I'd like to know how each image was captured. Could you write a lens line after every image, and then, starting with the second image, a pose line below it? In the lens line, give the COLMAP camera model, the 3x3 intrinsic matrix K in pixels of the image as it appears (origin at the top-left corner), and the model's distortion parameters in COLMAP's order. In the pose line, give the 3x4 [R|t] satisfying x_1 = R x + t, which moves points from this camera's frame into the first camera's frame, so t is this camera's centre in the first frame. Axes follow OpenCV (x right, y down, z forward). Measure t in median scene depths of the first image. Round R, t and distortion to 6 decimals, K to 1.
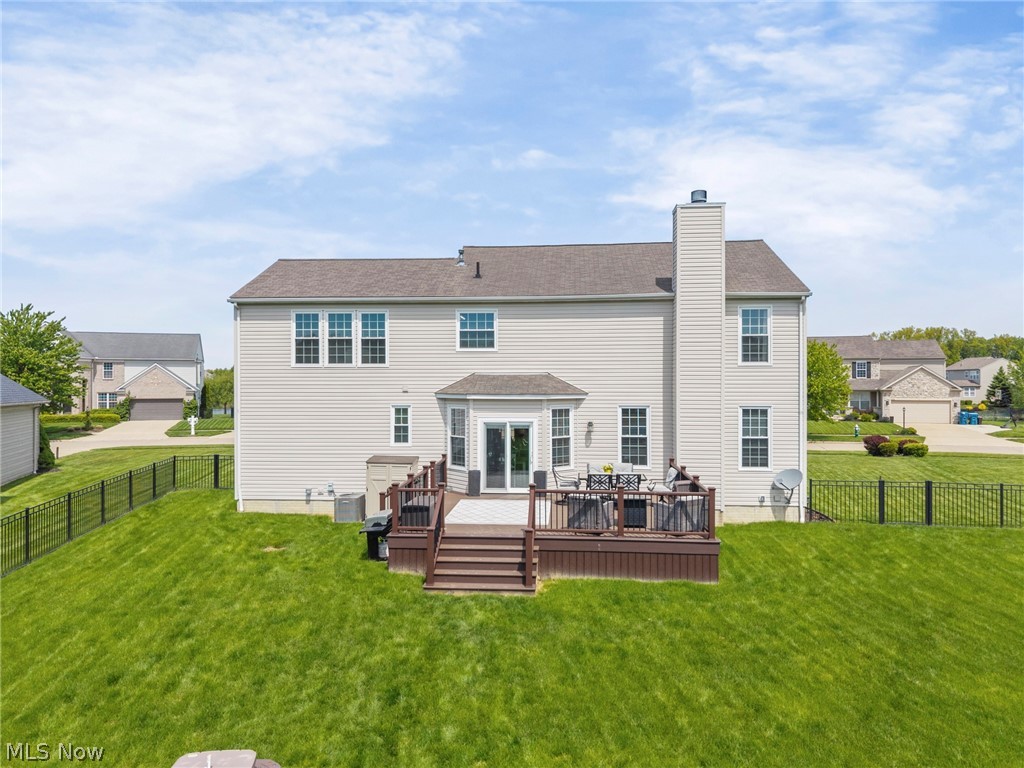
lens RADIAL K [[697.1, 0, 509.3], [0, 697.1, 381.4], [0, 0, 1]] dist [0.000607, -0.000127]
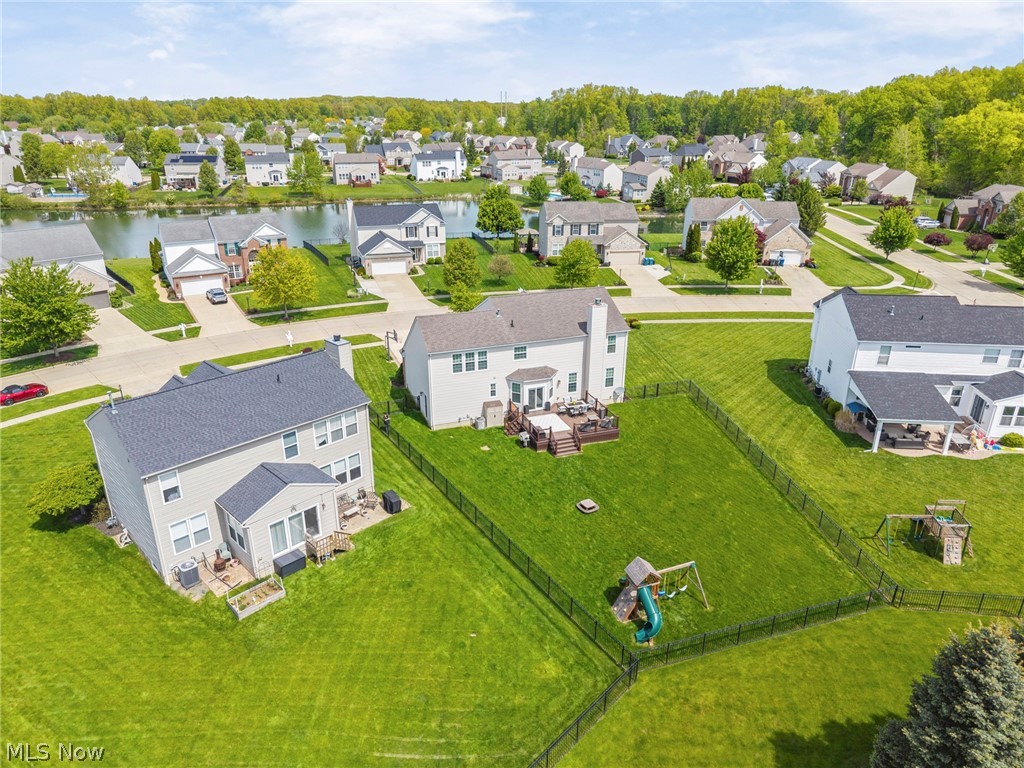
lens RADIAL K [[697.1, 0, 513.5], [0, 697.1, 386.2], [0, 0, 1]] dist [0.000607, -0.000127]
pose [[0.906521, -0.153367, 0.393316, -1.113085], [-0.005828, 0.927041, 0.374915, -0.933754], [-0.422120, -0.342160, 0.839489, -1.230956]]
